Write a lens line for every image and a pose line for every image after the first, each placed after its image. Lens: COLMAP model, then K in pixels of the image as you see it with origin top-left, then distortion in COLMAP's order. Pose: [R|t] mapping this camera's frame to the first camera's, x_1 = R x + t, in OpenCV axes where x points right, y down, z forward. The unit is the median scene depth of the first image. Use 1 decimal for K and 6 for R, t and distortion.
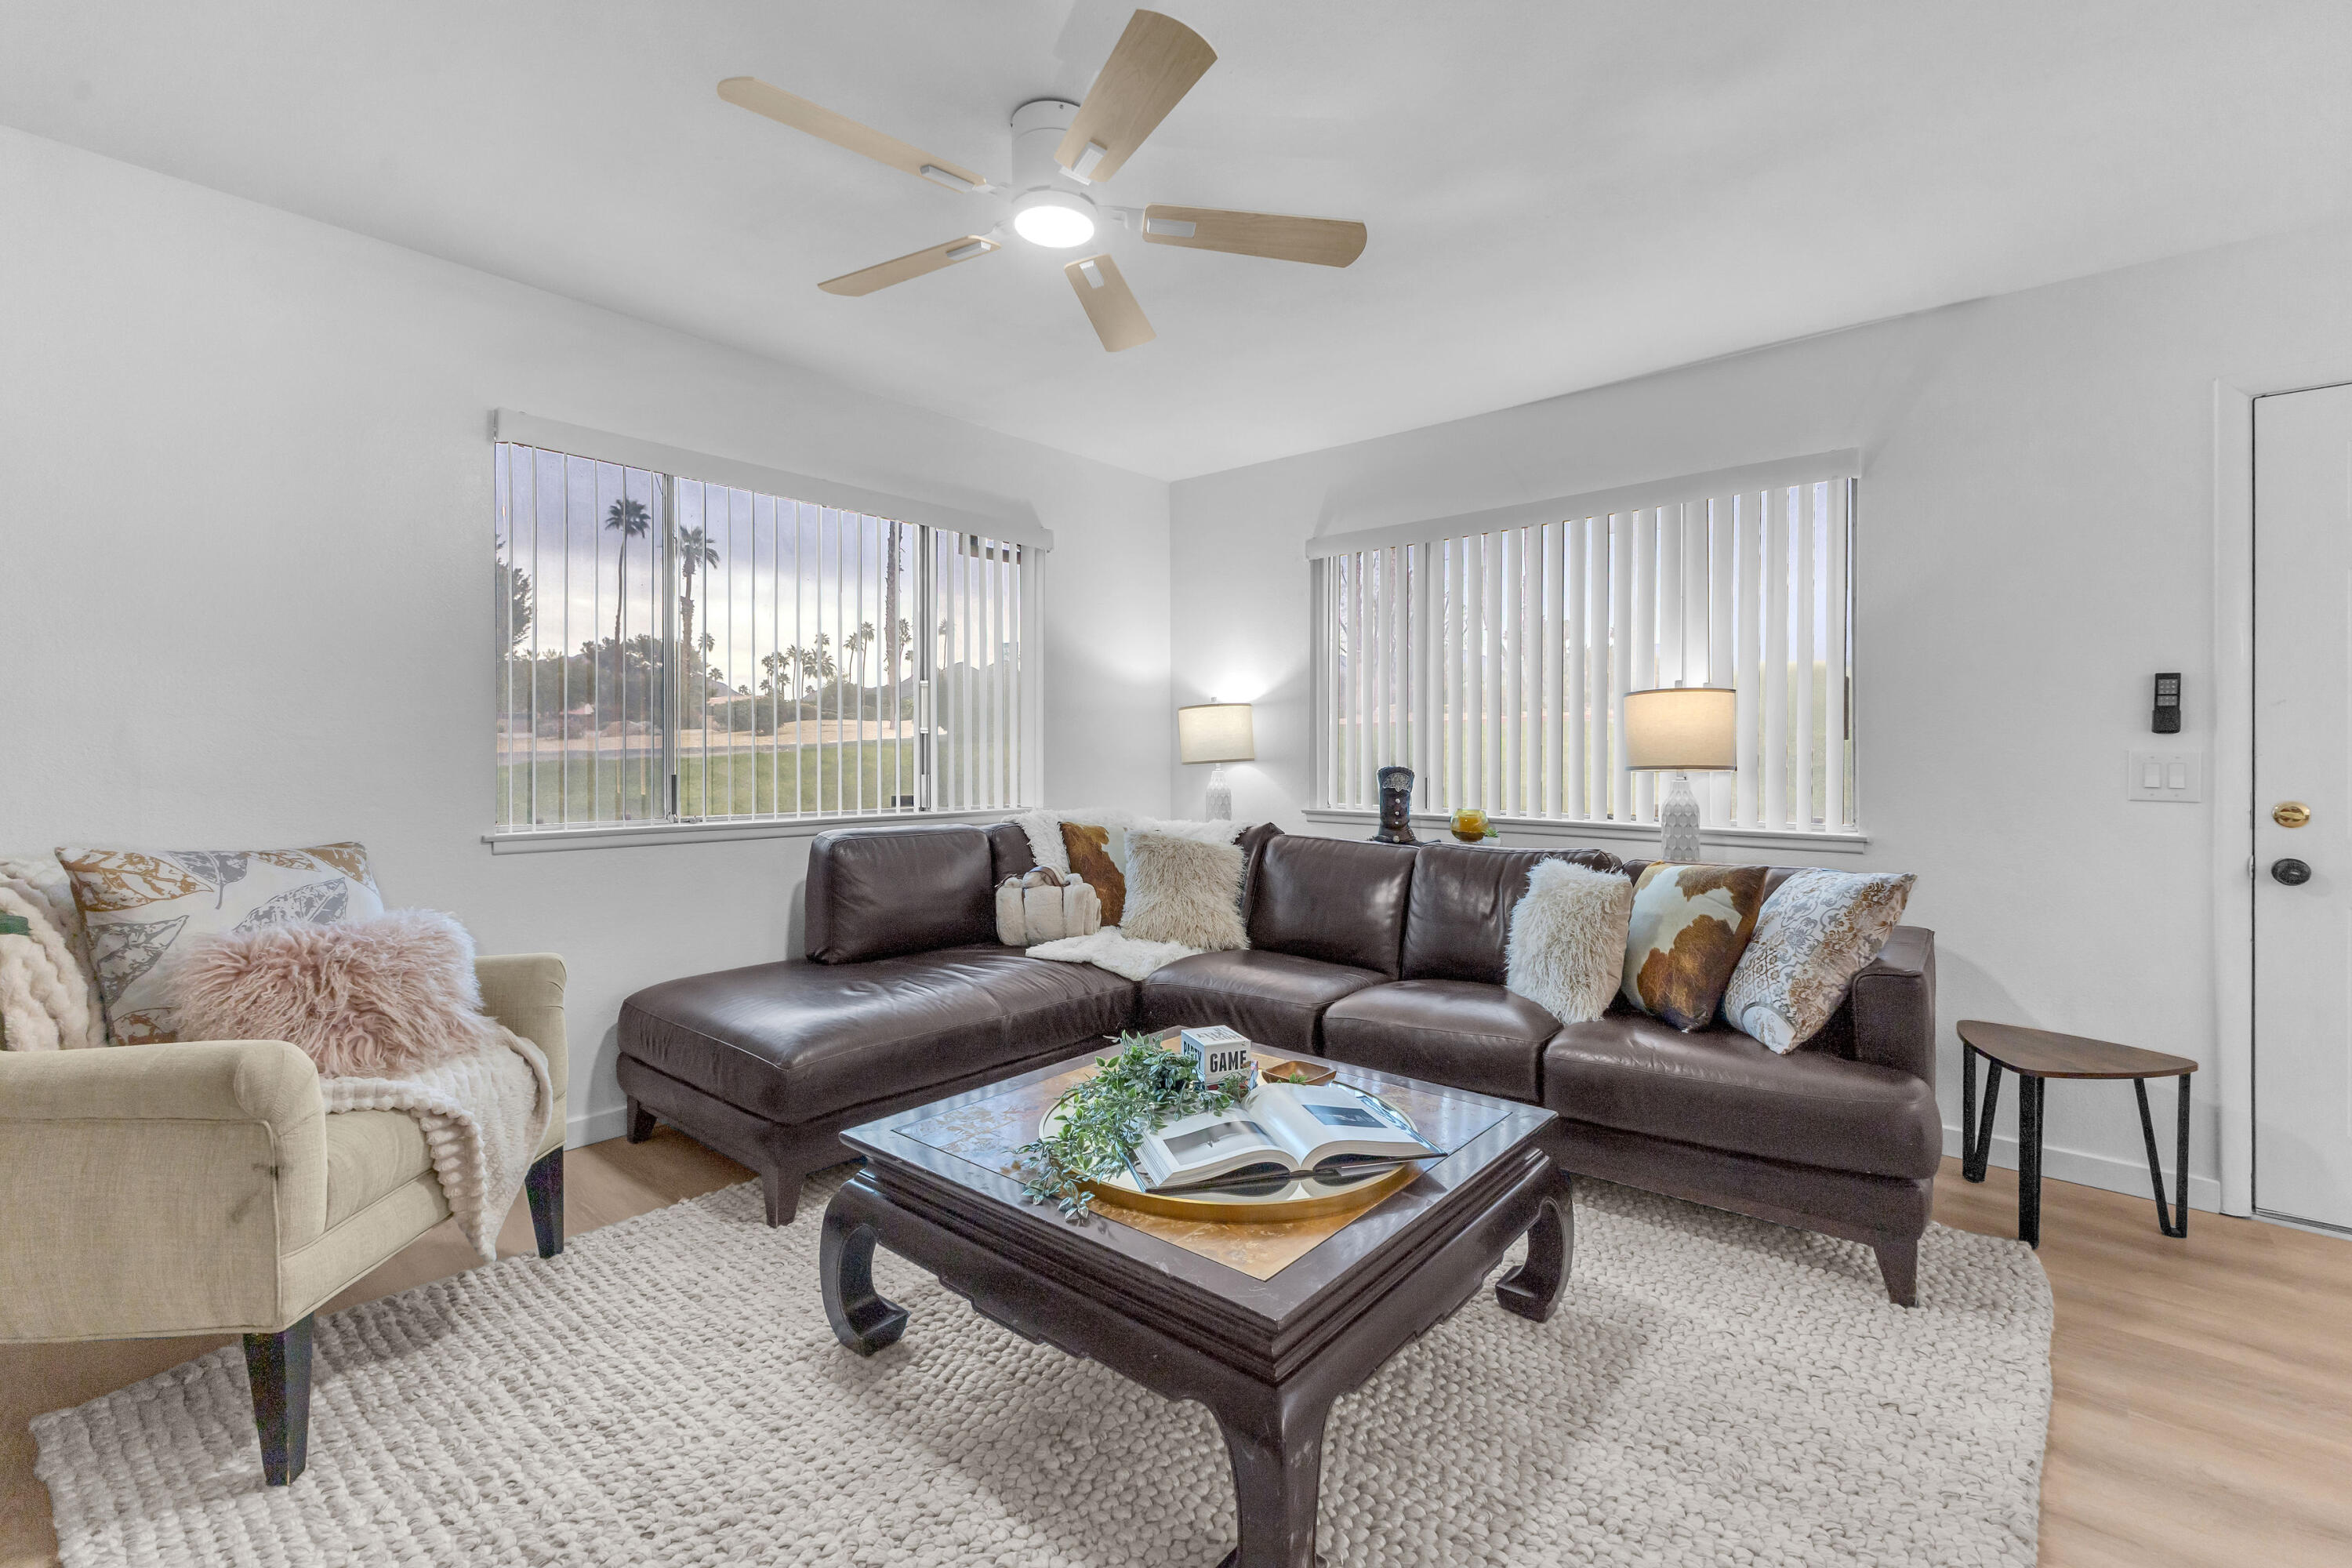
lens RADIAL K [[1025.0, 0, 1181.7], [0, 1025.0, 747.5], [0, 0, 1]] dist [0.013309, -0.002960]
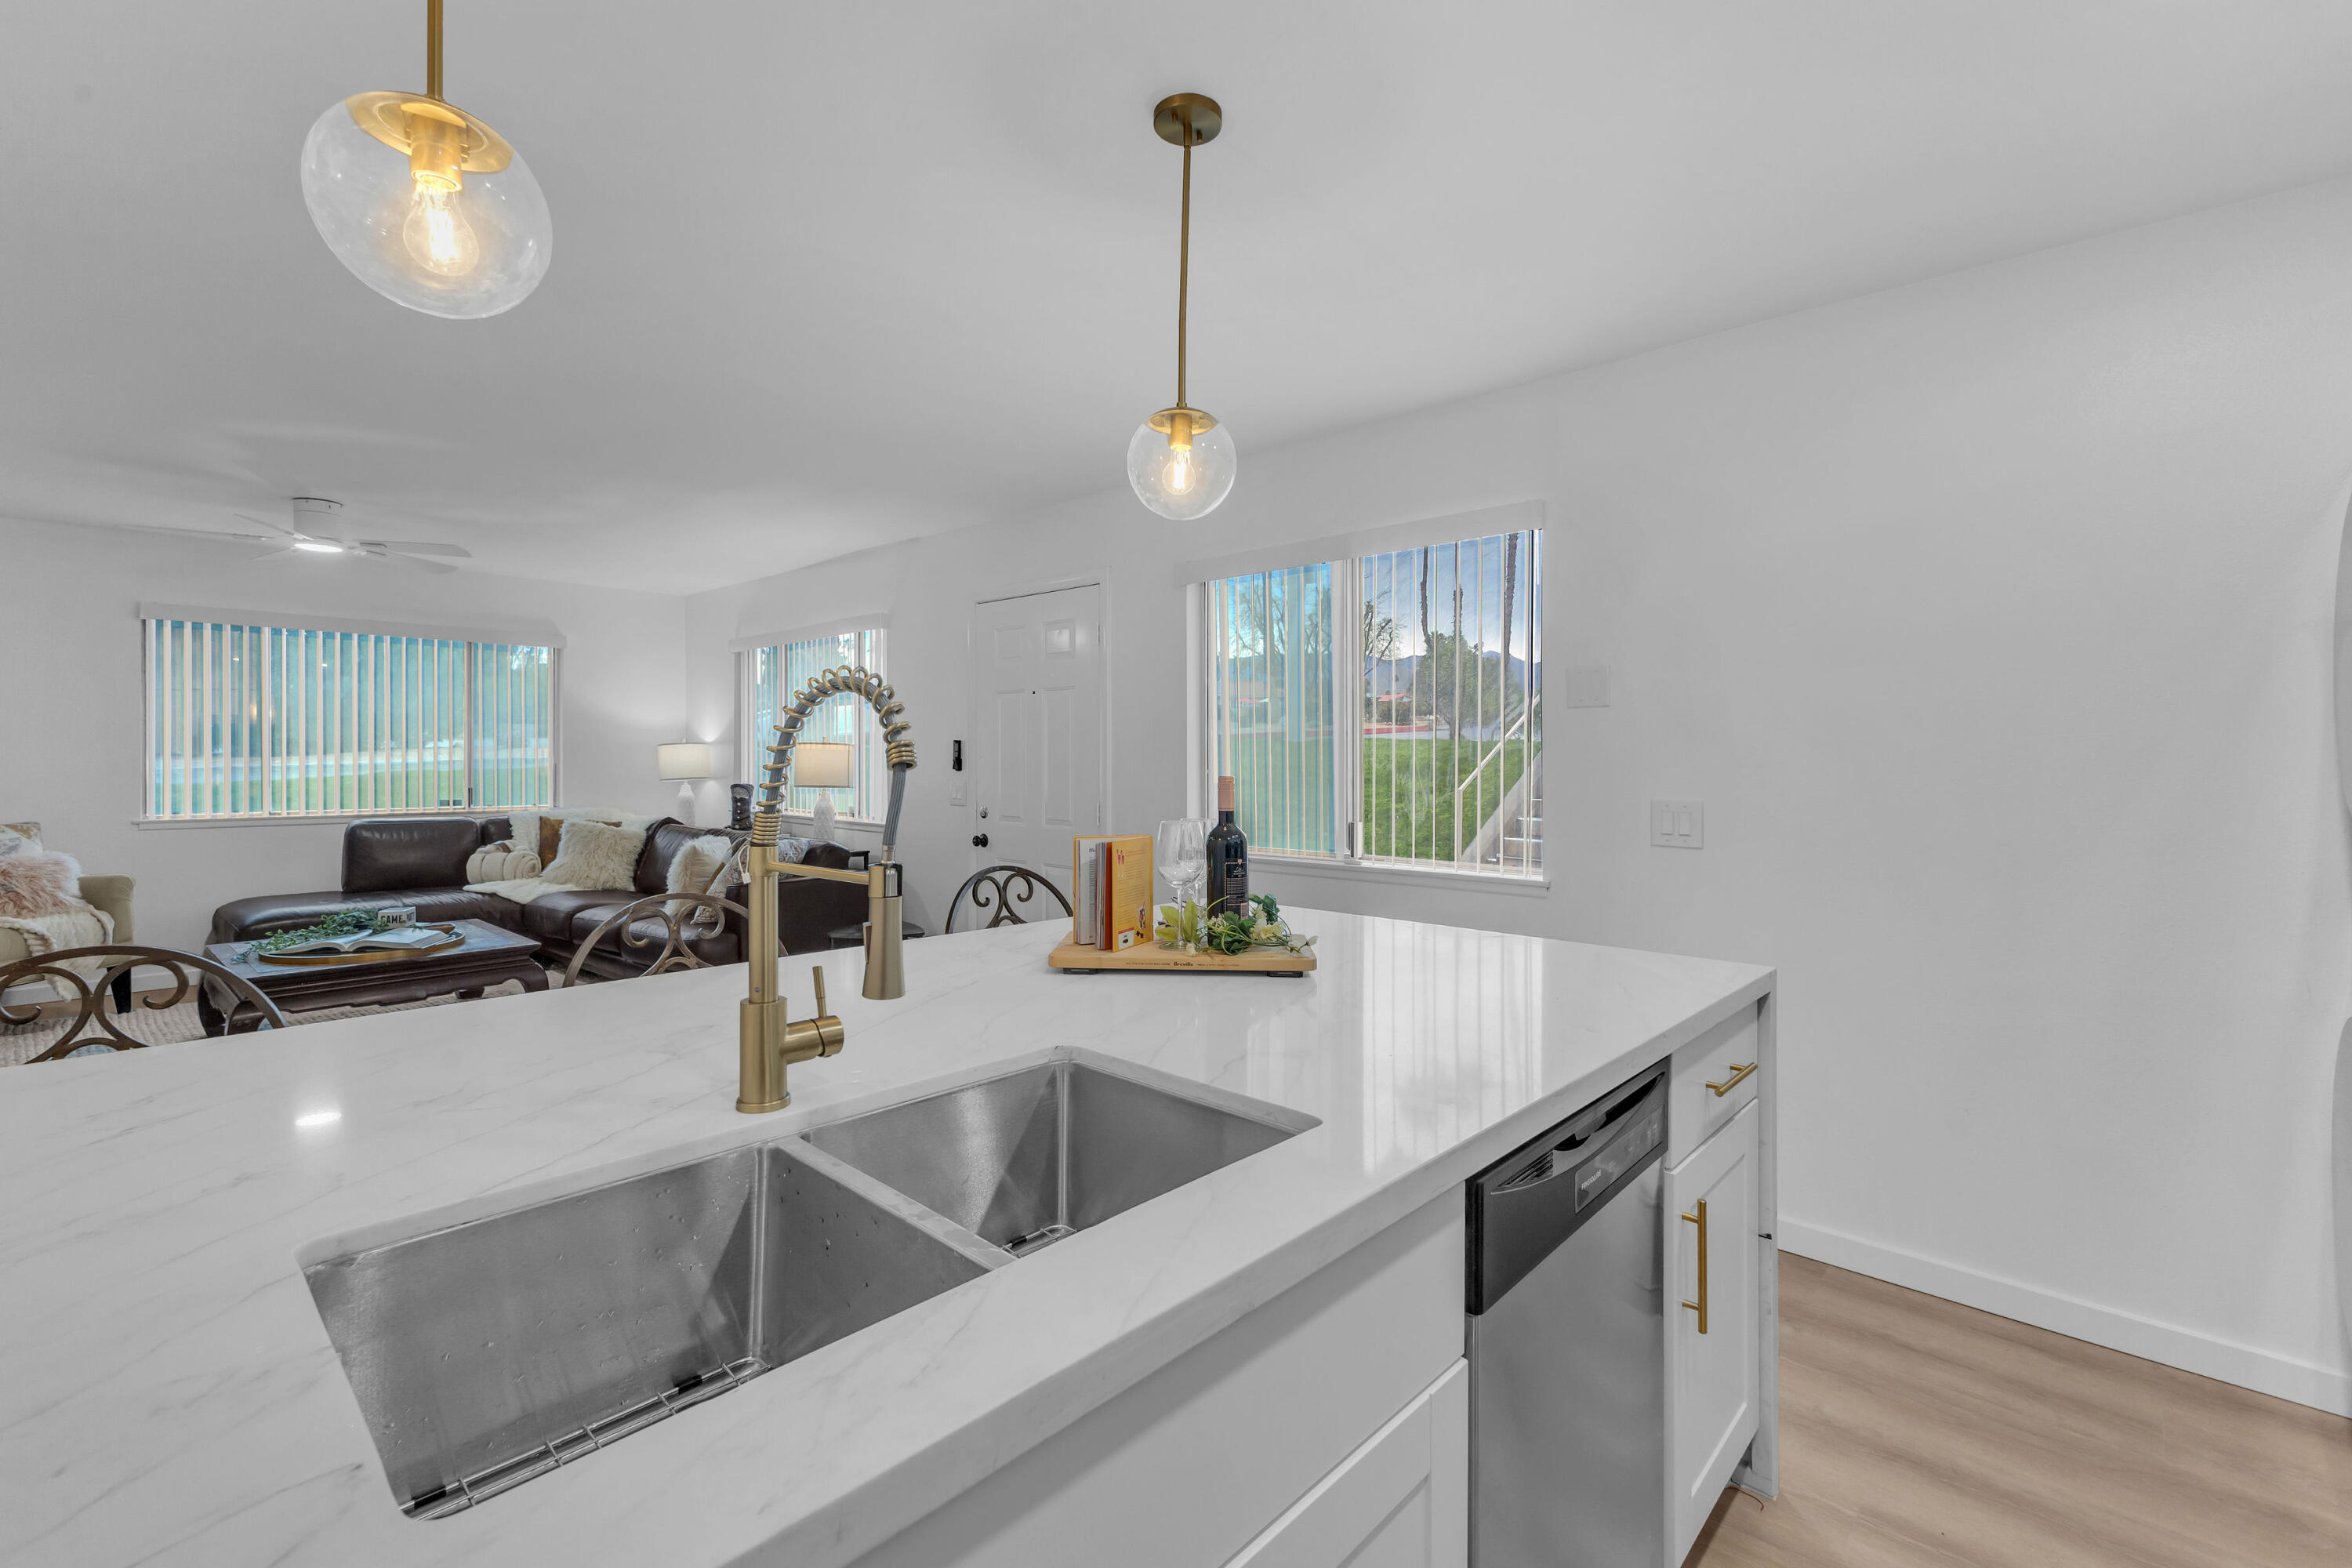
lens RADIAL K [[1025.0, 0, 1194.7], [0, 1025.0, 767.0], [0, 0, 1]] dist [0.013309, -0.002960]
pose [[0.999773, 0.001225, -0.021276, 1.452243], [-0.000891, 0.999877, 0.015685, -0.051950], [0.021292, -0.015662, 0.999651, -0.968165]]
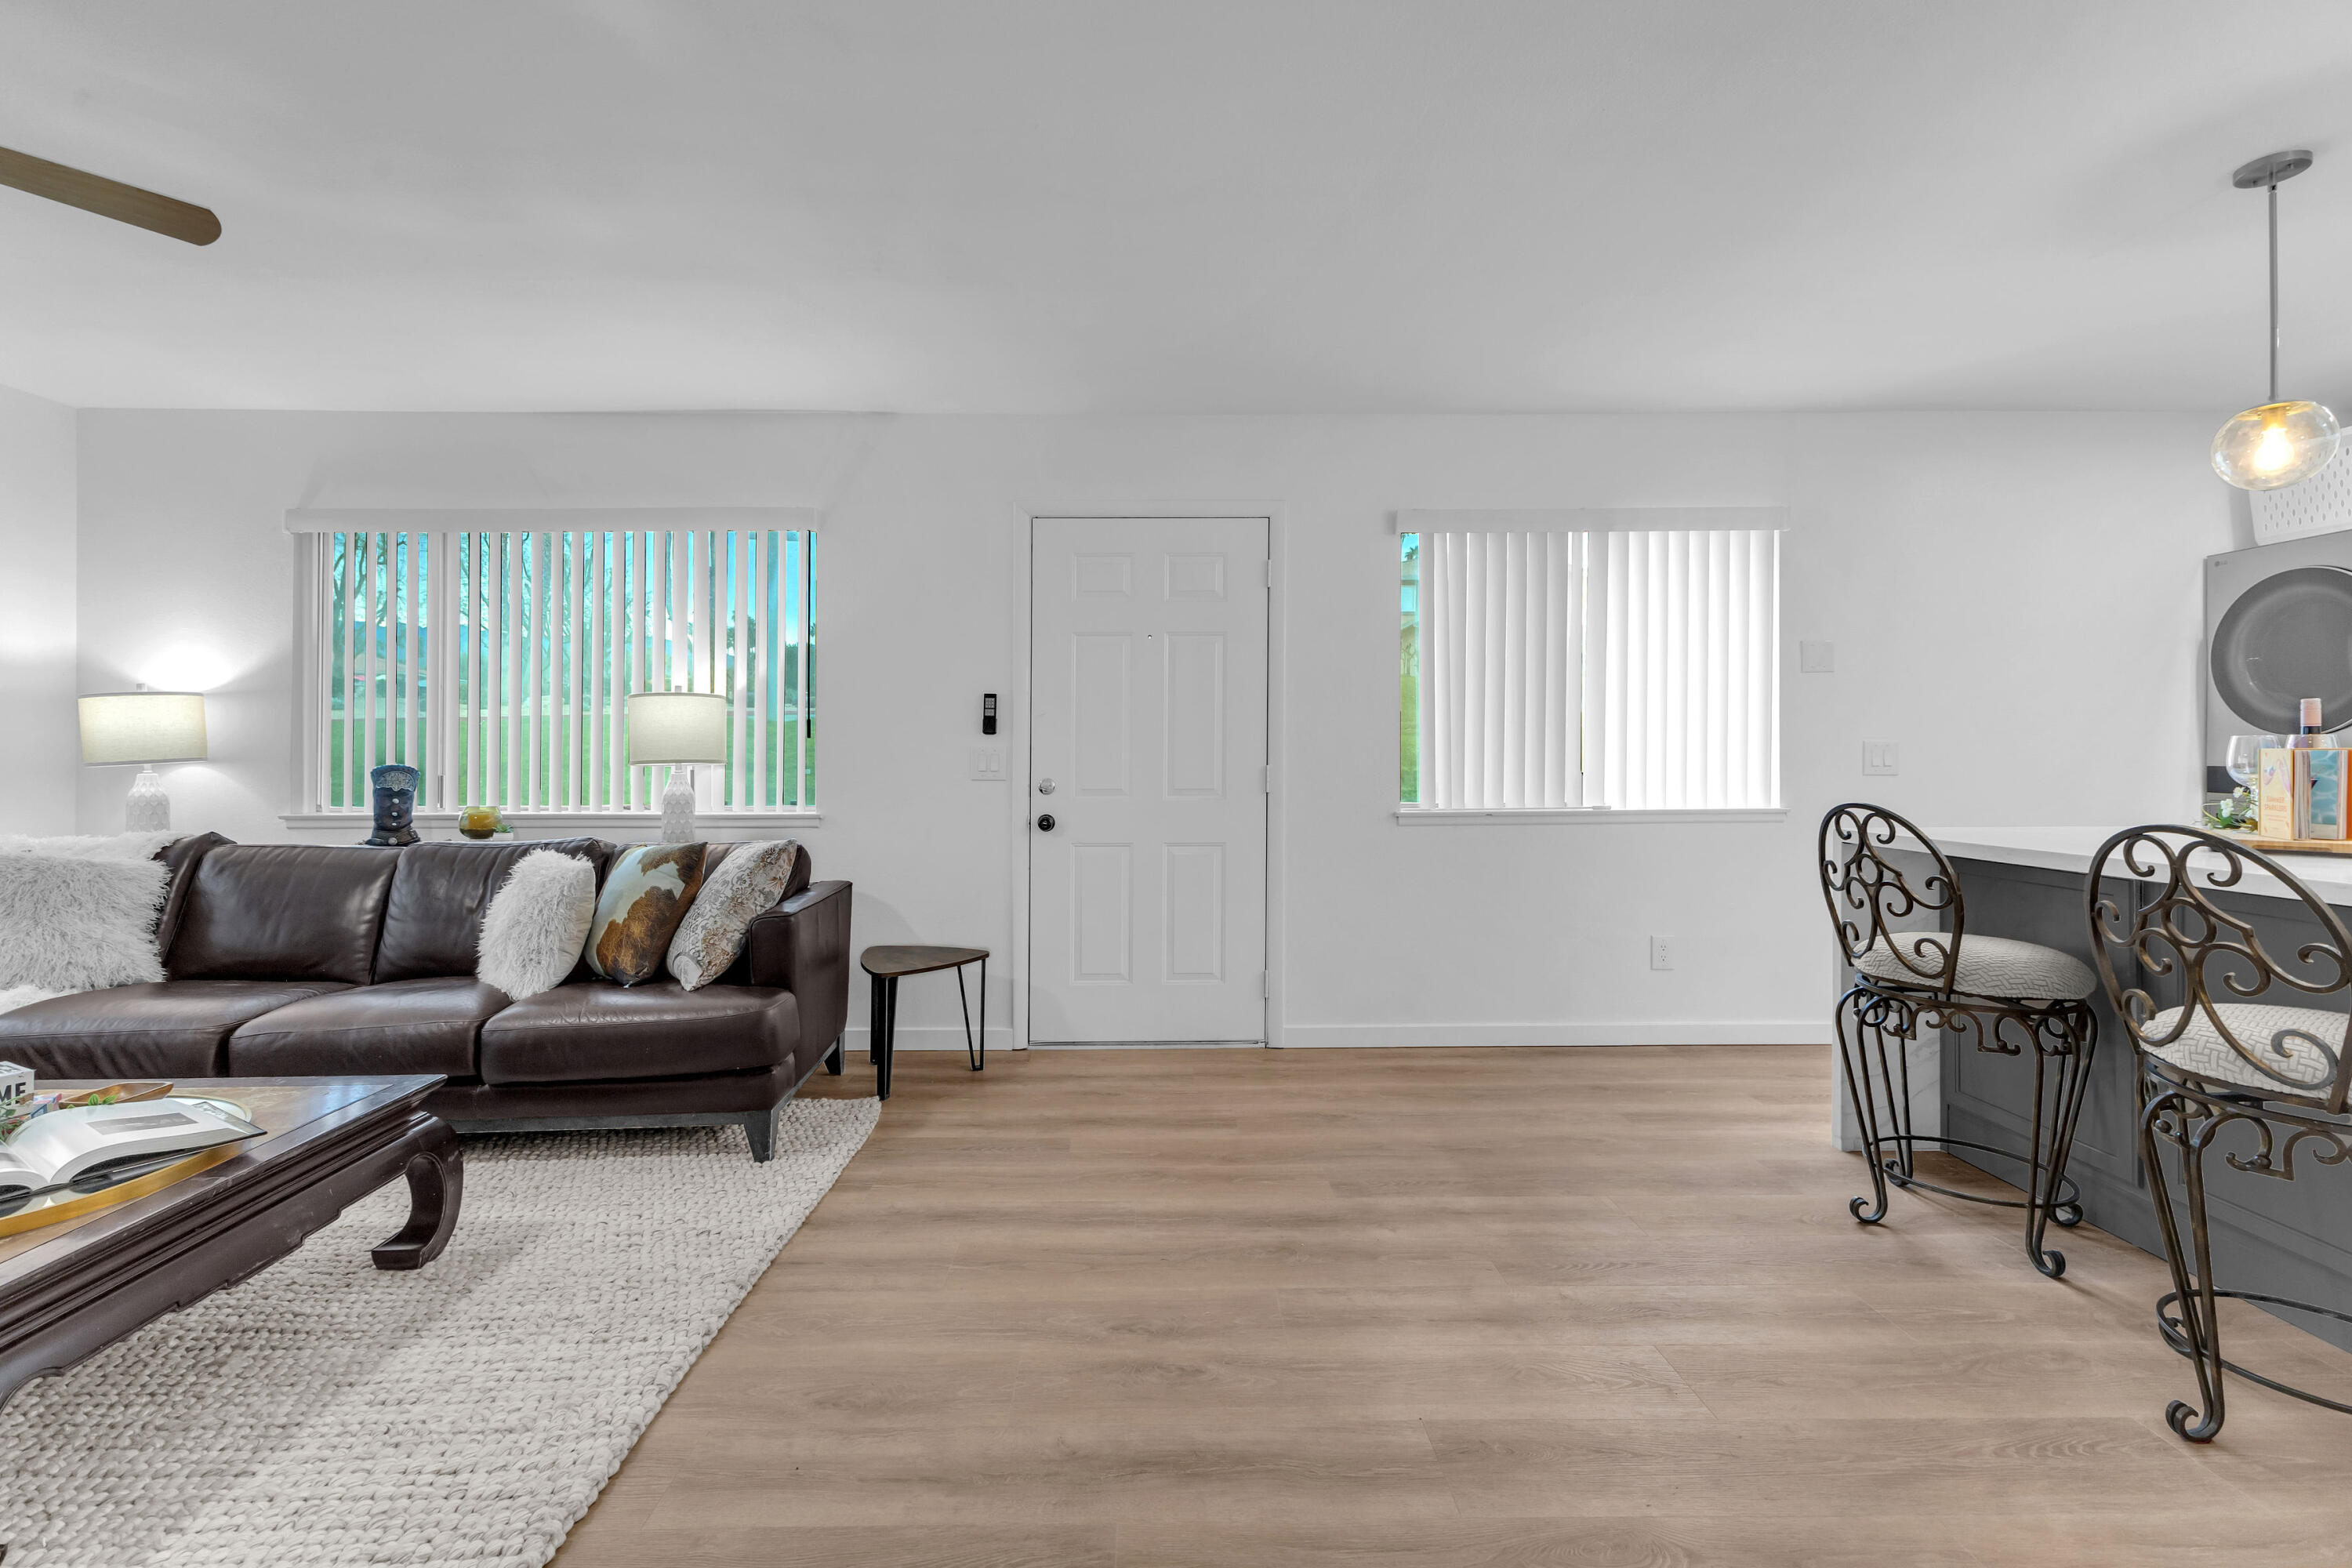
lens RADIAL K [[1025.0, 0, 1164.4], [0, 1025.0, 738.8], [0, 0, 1]] dist [0.013309, -0.002960]
pose [[0.749208, 0.002253, 0.662331, 0.163325], [0.000621, 0.999991, -0.004104, -0.001210], [-0.662335, 0.003486, 0.749200, -0.270707]]
